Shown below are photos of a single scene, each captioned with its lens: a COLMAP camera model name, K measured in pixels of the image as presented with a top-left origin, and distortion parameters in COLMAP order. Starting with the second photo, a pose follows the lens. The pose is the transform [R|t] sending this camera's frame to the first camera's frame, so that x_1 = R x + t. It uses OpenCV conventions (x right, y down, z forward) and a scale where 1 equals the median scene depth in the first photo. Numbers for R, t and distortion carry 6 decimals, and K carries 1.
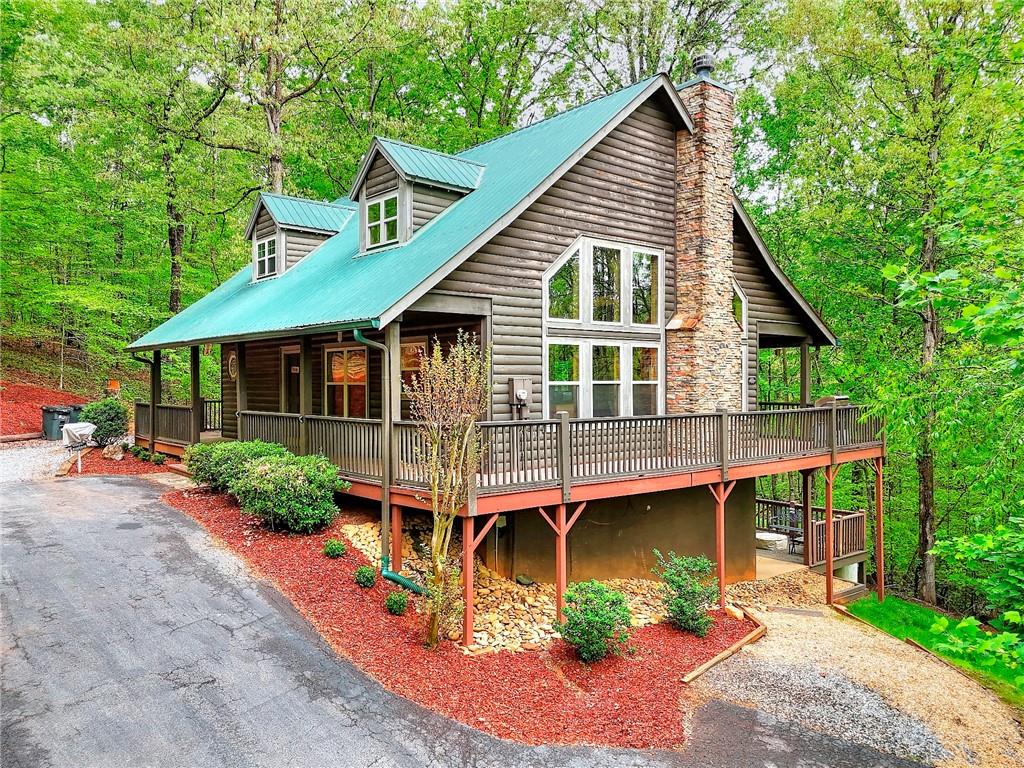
lens RADIAL K [[753.1, 0, 510.3], [0, 753.1, 387.8], [0, 0, 1]] dist [0.075293, -0.069206]
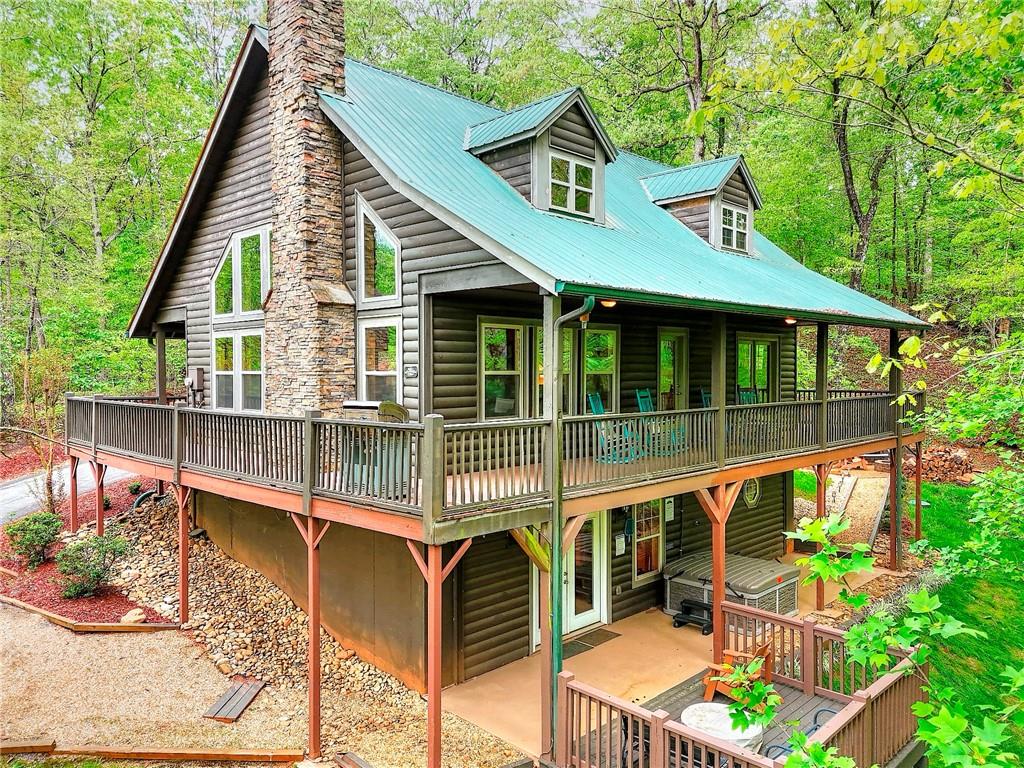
lens RADIAL K [[753.1, 0, 515.5], [0, 753.1, 383.7], [0, 0, 1]] dist [0.075293, -0.069206]
pose [[0.089526, 0.020173, -0.995780, 1.074015], [-0.007827, 0.999778, 0.019551, -0.013845], [0.995954, 0.006043, 0.089664, 1.168724]]
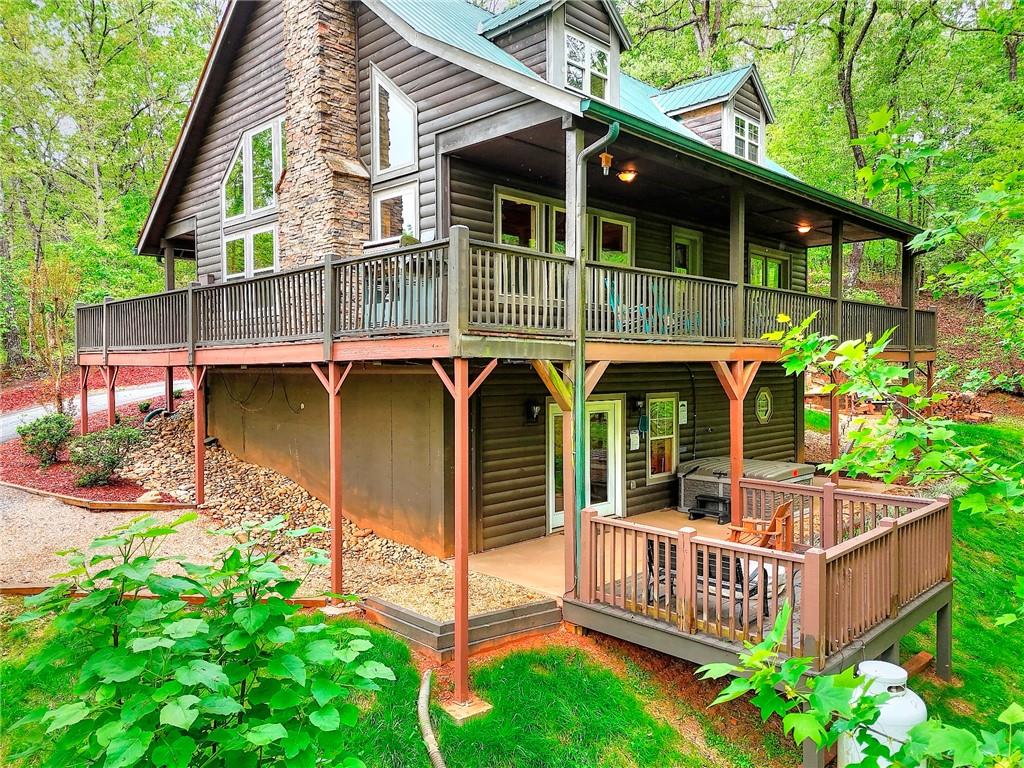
lens RADIAL K [[753.1, 0, 515.4], [0, 753.1, 382.8], [0, 0, 1]] dist [0.075293, -0.069206]
pose [[0.091550, 0.018918, -0.995621, 1.070351], [-0.004443, 0.999817, 0.018589, 0.112169], [0.995791, 0.002722, 0.091618, 1.150884]]
